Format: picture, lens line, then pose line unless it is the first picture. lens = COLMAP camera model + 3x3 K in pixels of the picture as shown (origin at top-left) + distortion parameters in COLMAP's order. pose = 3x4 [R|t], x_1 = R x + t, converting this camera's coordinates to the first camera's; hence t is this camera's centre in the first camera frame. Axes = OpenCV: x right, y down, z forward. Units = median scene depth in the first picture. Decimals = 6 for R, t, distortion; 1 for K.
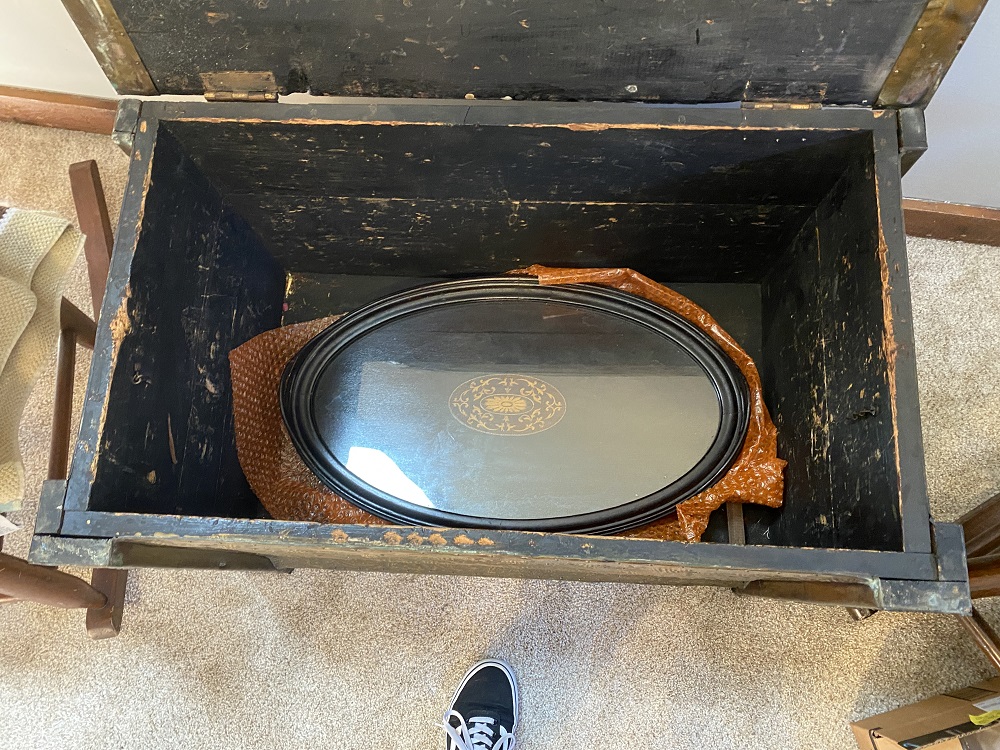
lens RADIAL K [[734.2, 0, 504.1], [0, 734.2, 375.7], [0, 0, 1]] dist [-0.044828, 0.007794]
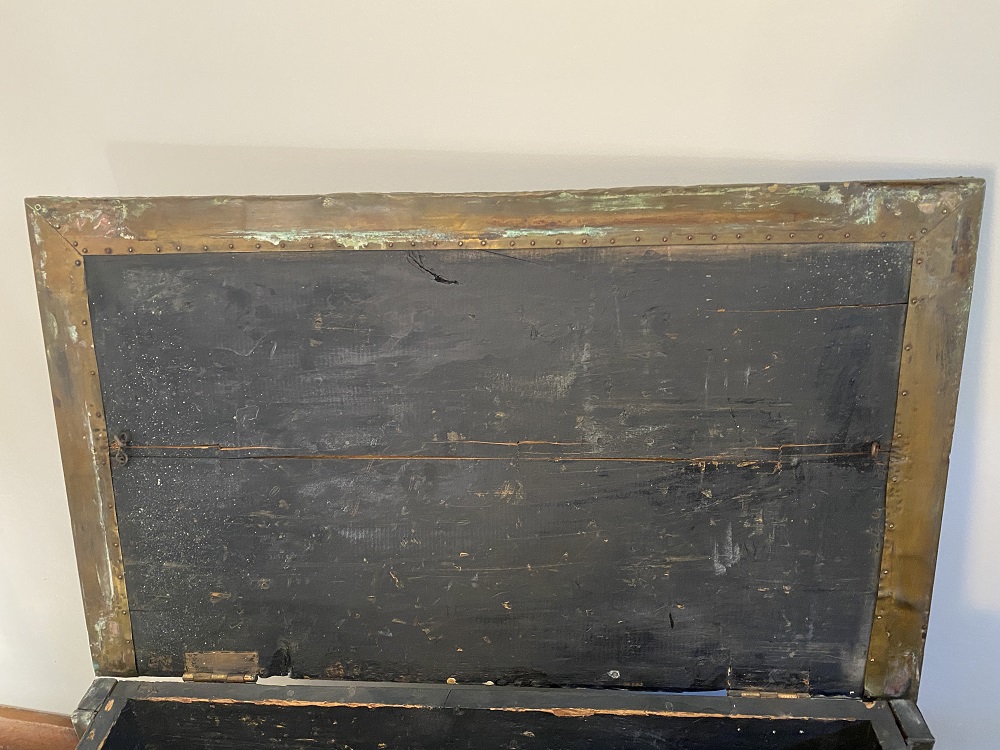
lens RADIAL K [[734.2, 0, 492.8], [0, 734.2, 375.0], [0, 0, 1]] dist [-0.044828, 0.007794]
pose [[0.999773, 0.021290, 0.001204, -0.001068], [-0.012710, 0.640288, -0.768030, 0.109390], [-0.017122, 0.767840, 0.640413, 0.047750]]
